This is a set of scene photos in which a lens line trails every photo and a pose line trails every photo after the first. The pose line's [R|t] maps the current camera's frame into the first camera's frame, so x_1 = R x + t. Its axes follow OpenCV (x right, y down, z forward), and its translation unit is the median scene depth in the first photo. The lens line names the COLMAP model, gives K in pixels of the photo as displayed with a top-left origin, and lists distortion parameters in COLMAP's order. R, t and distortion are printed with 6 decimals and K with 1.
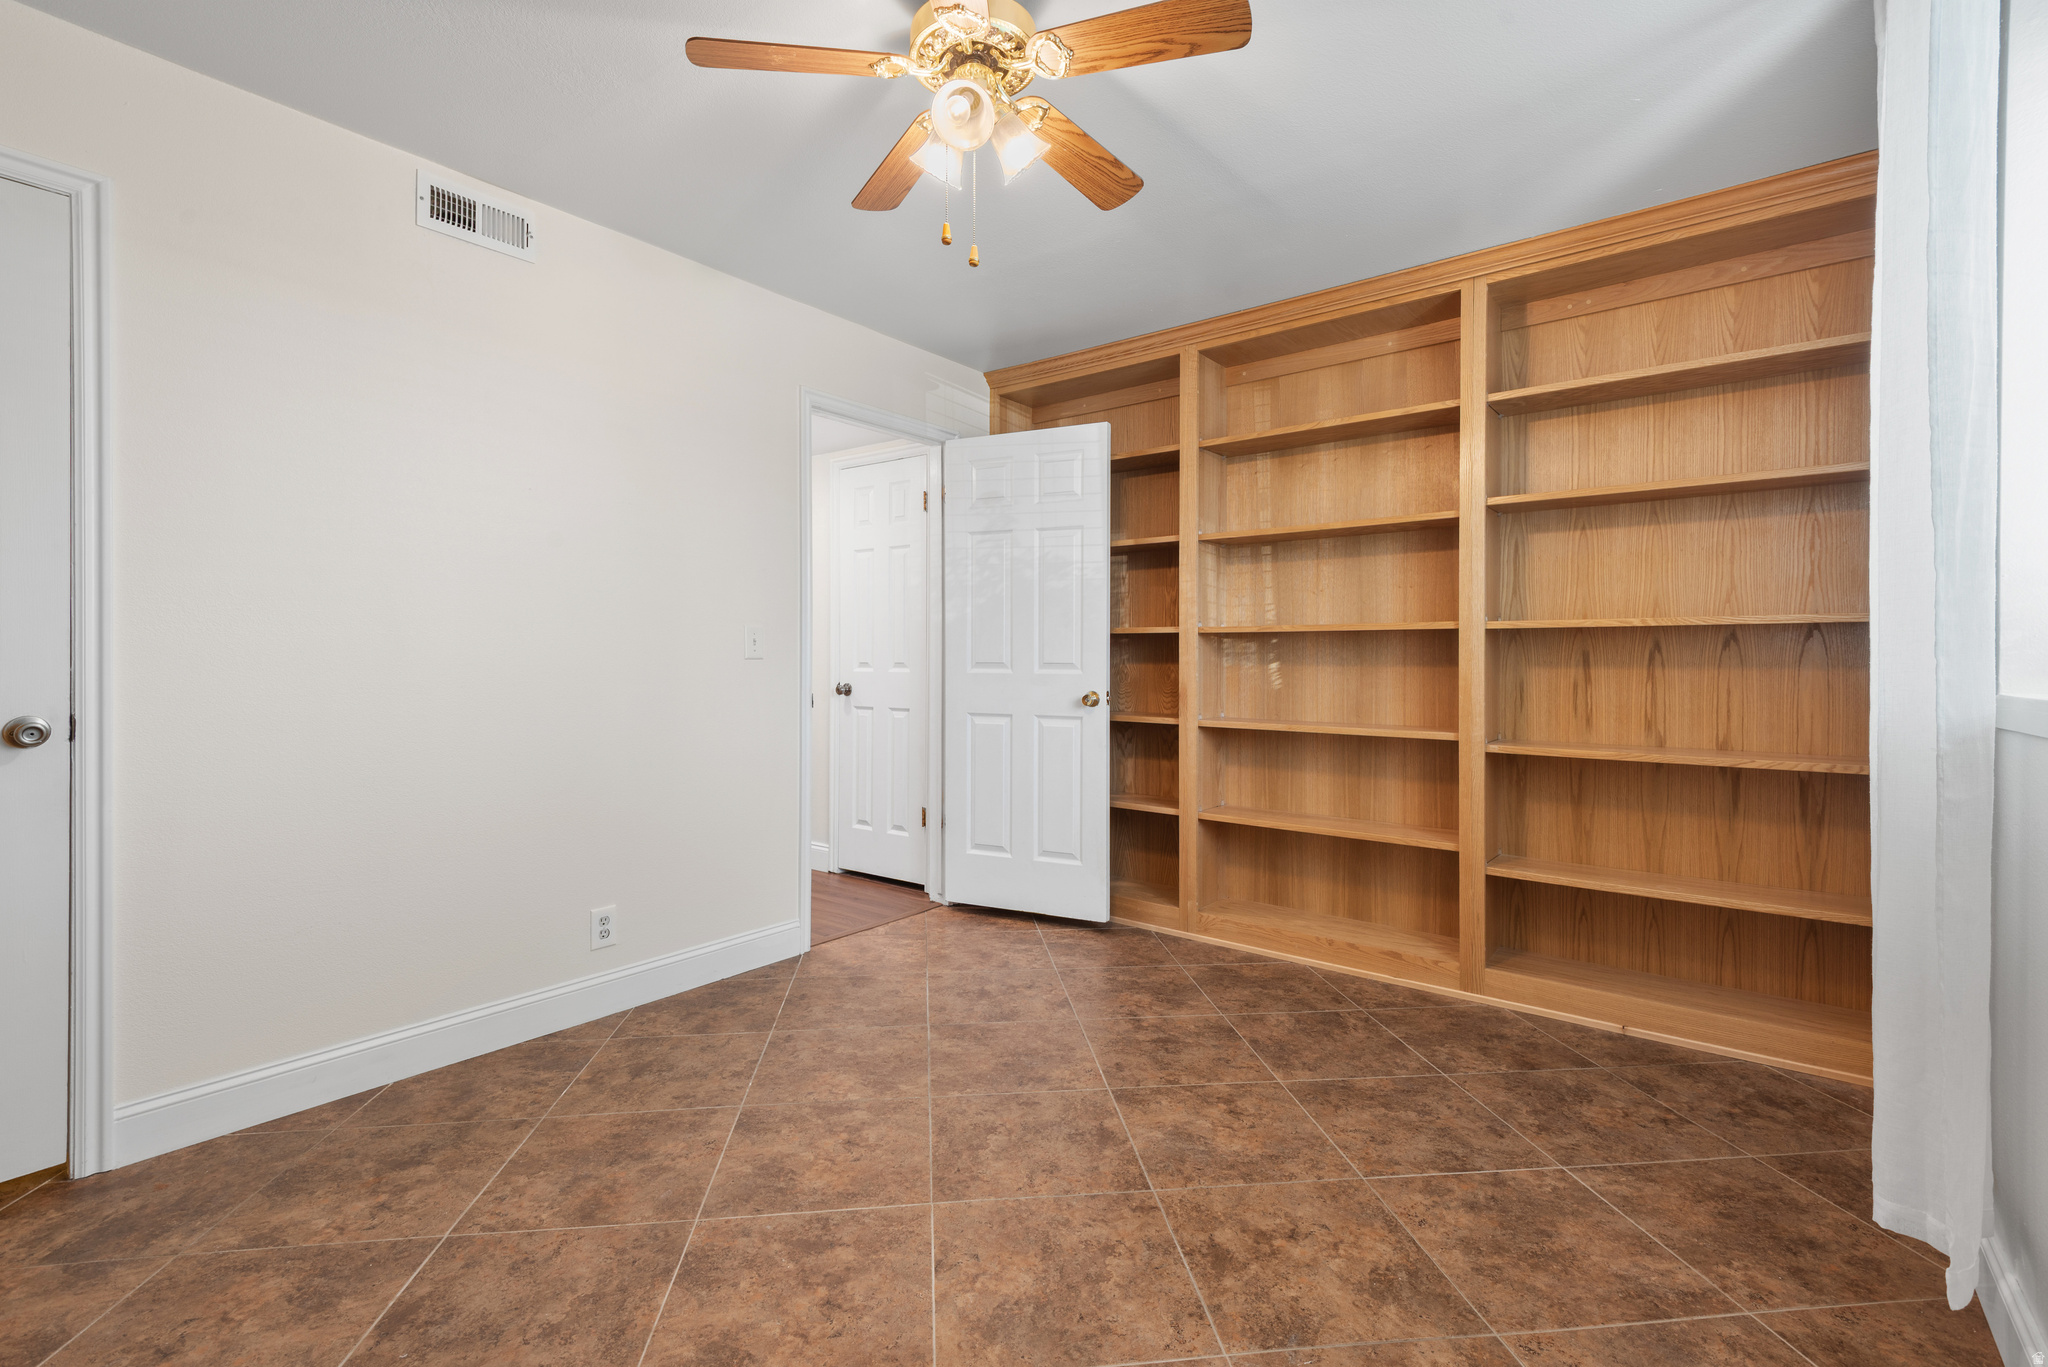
lens RADIAL K [[916.3, 0, 1033.2], [0, 916.3, 677.0], [0, 0, 1]] dist [0.034995, -0.016553]
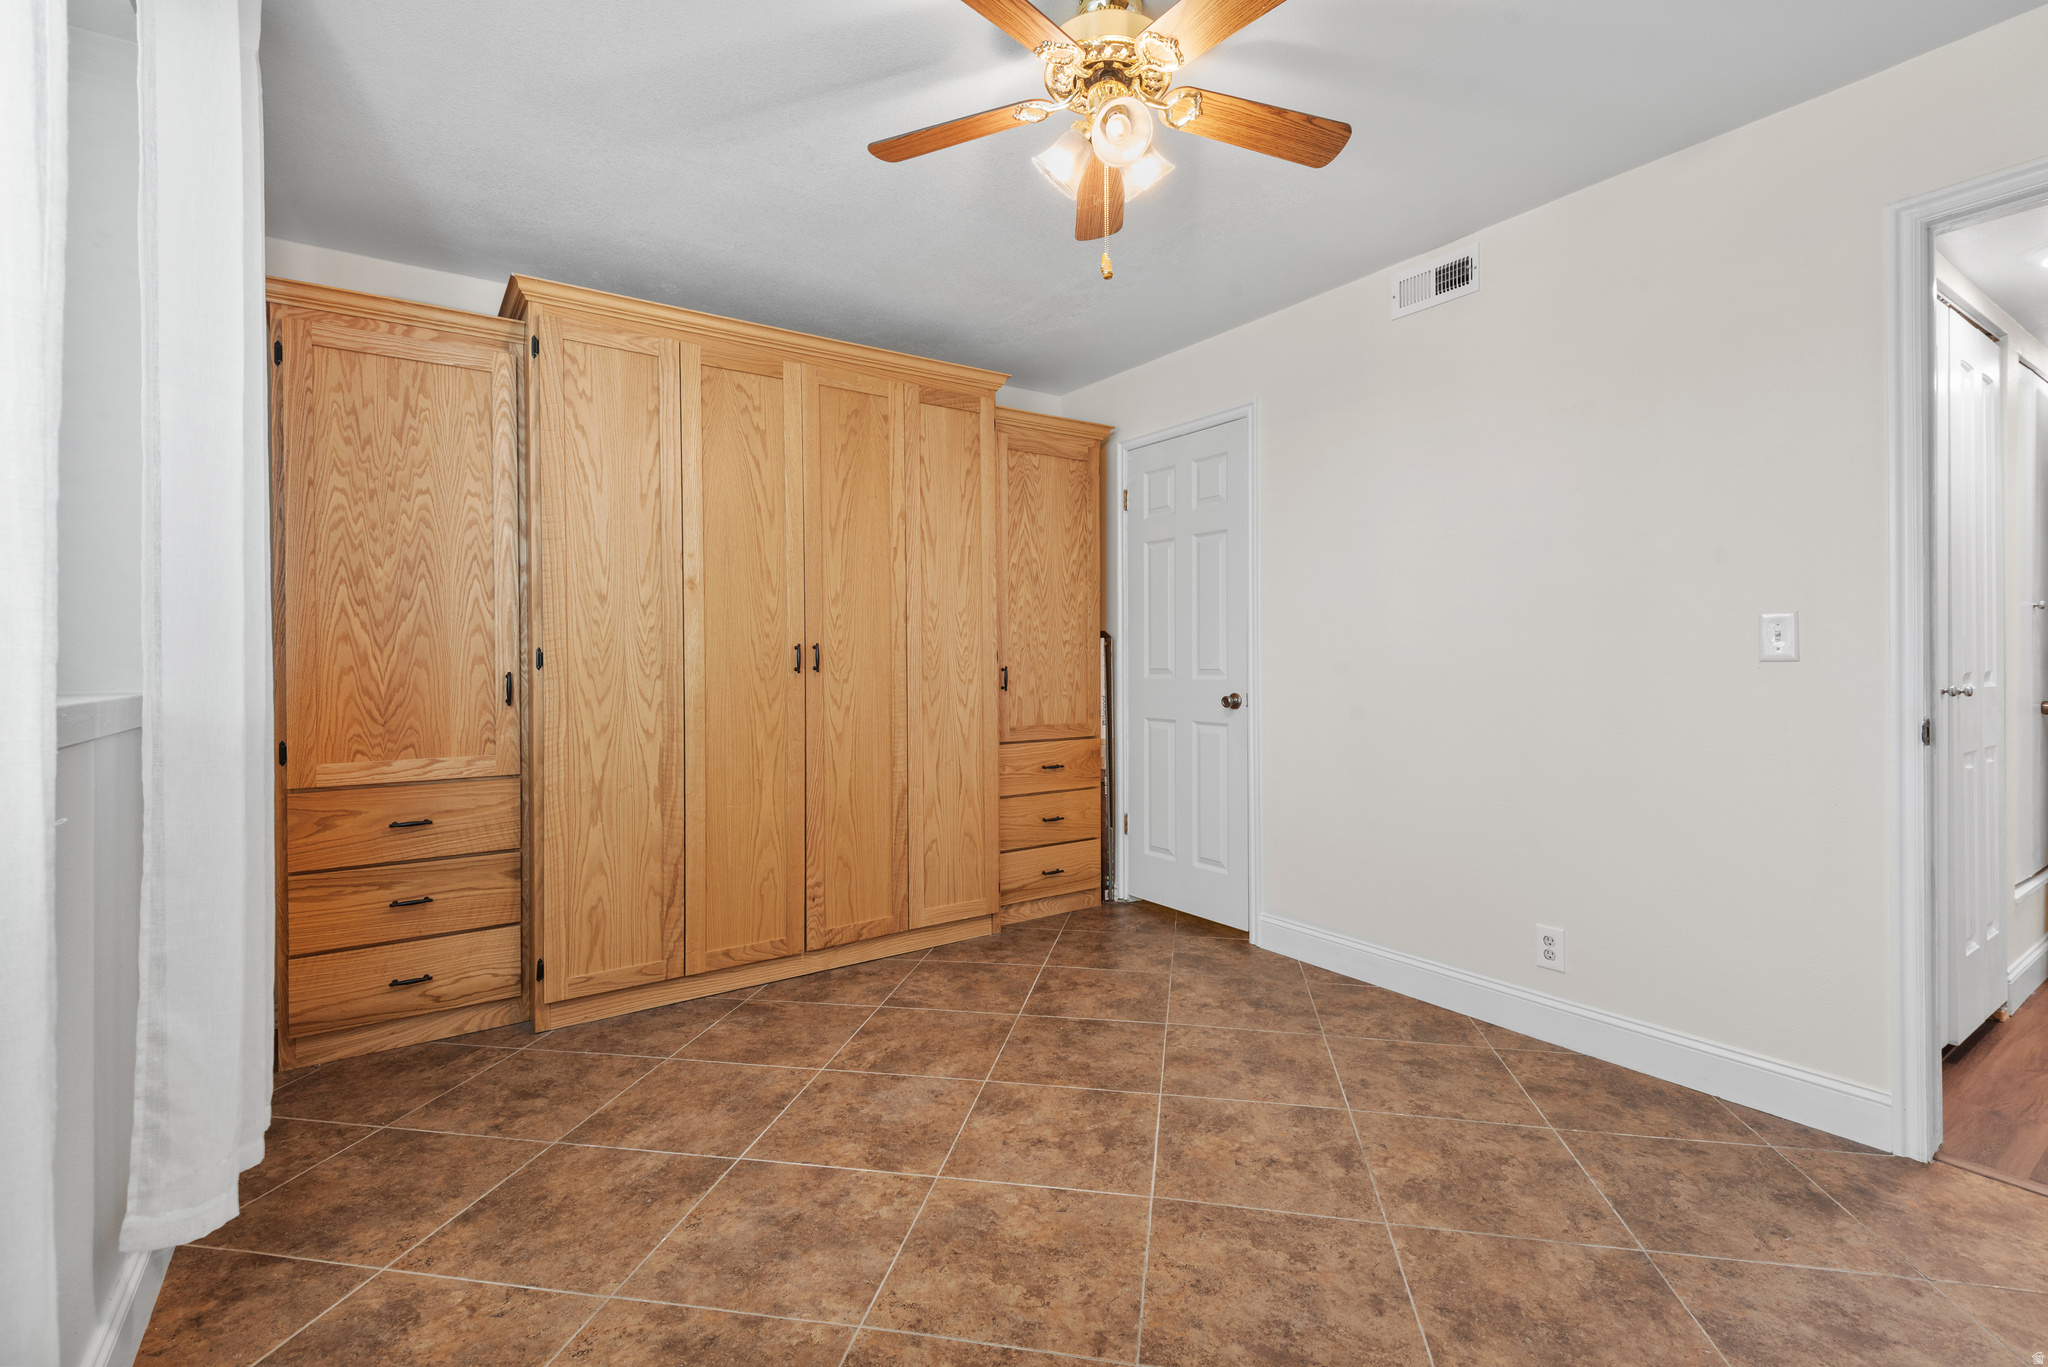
lens RADIAL K [[919.9, 0, 1025.9], [0, 919.9, 662.7], [0, 0, 1]] dist [0.018351, -0.006093]
pose [[-0.294537, -0.003183, -0.955635, 0.850467], [-0.018506, 0.999826, 0.002374, -0.017545], [0.955461, 0.018384, -0.294544, 1.086061]]
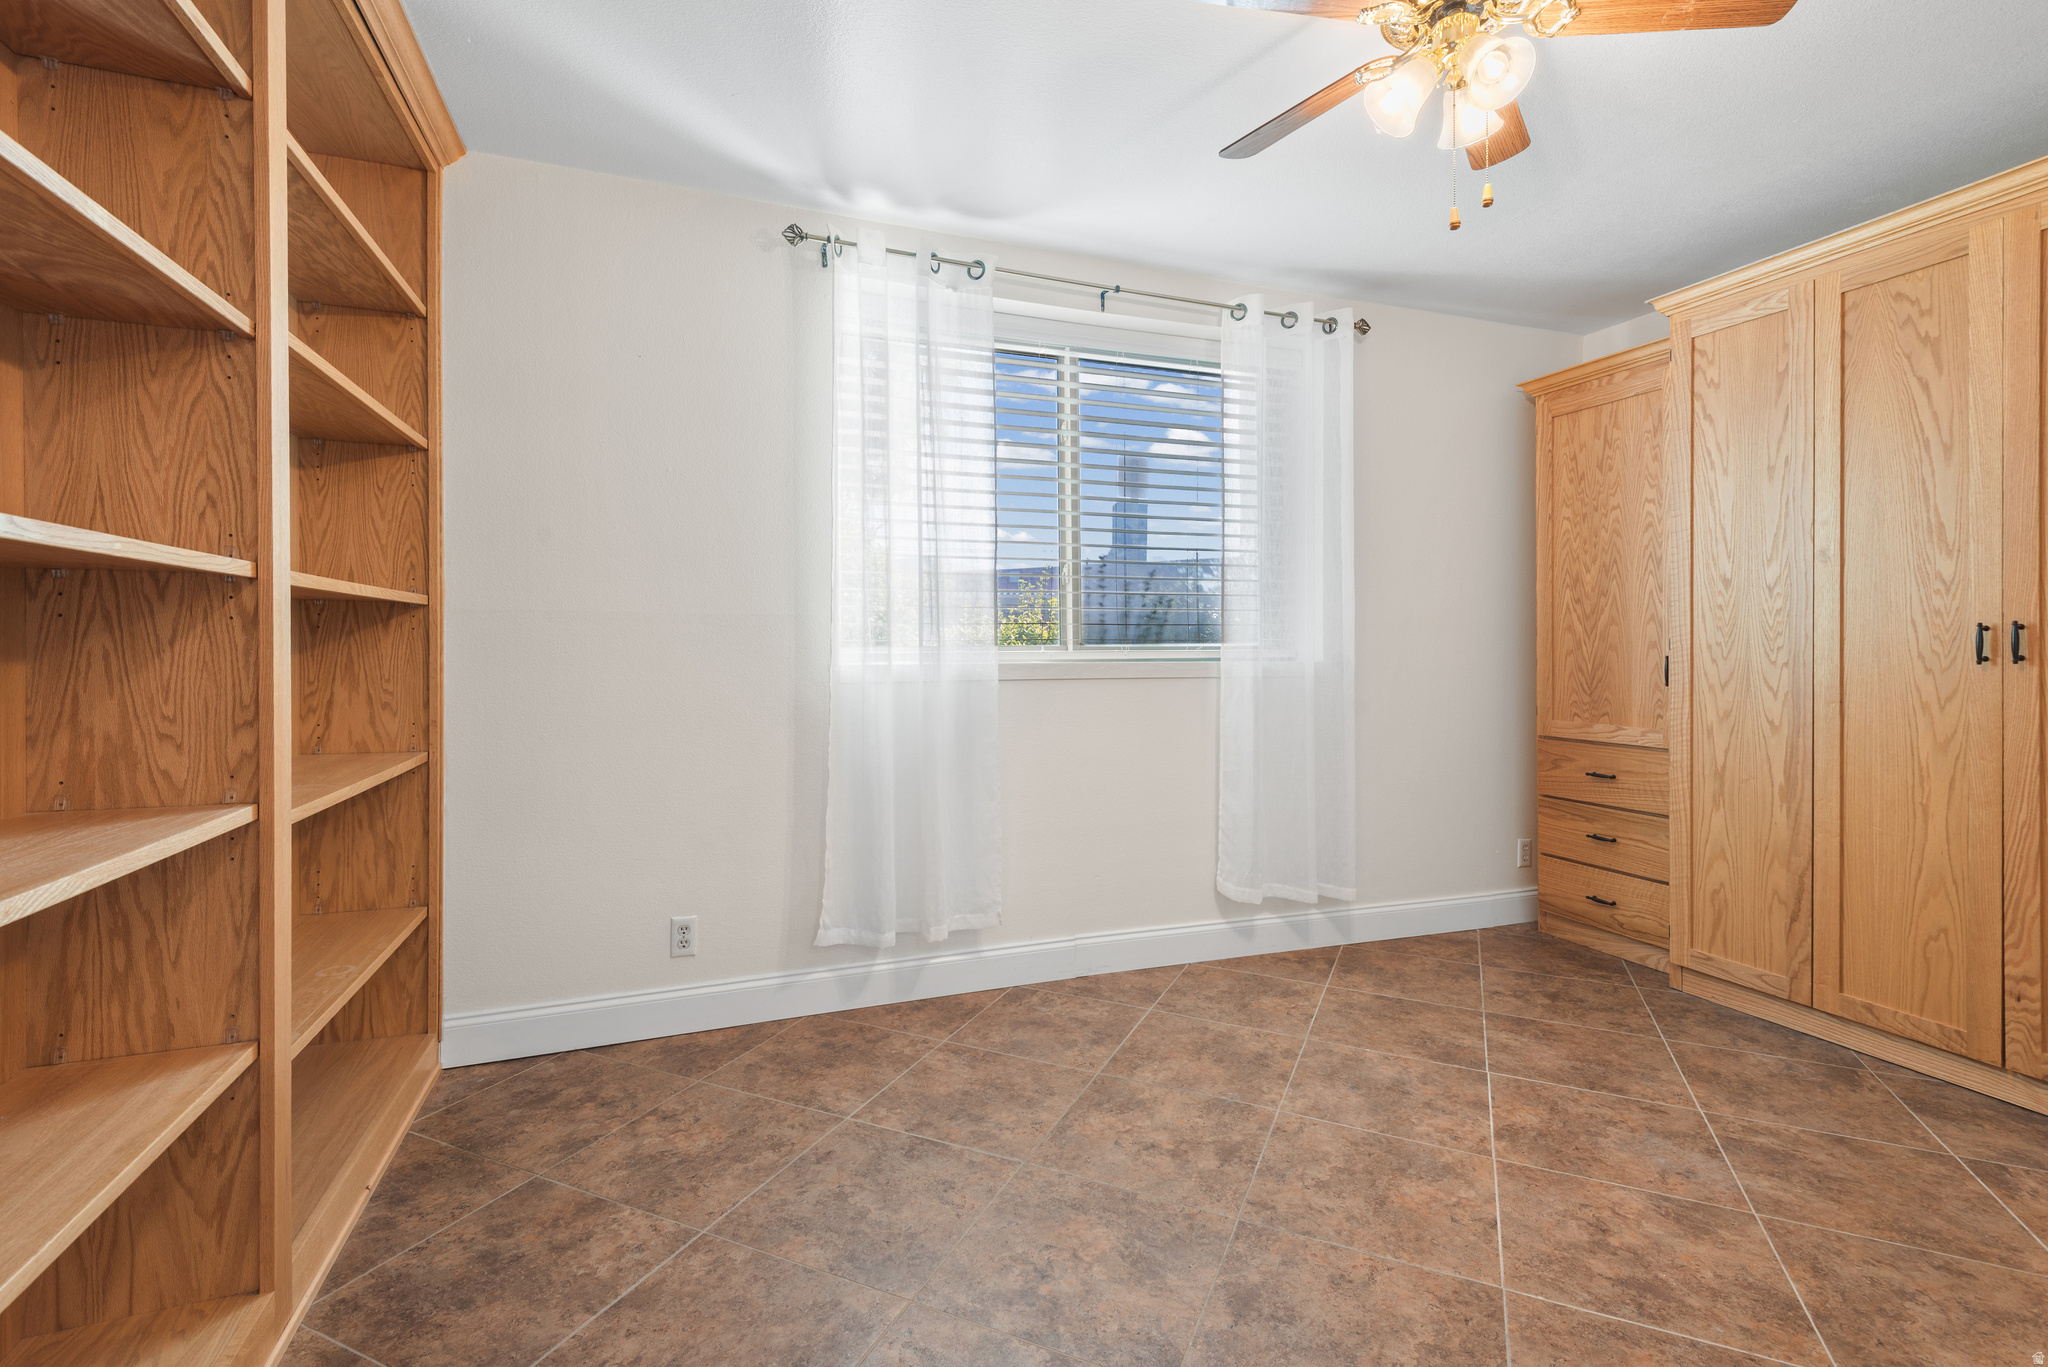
lens RADIAL K [[933.8, 0, 1021.5], [0, 933.8, 655.7], [0, 0, 1]] dist [0.013024, -0.007321]
pose [[-0.848264, -0.012098, 0.529436, -0.172809], [0.005789, 0.999467, 0.032113, -0.042585], [-0.529542, 0.030305, -0.847742, 1.833412]]
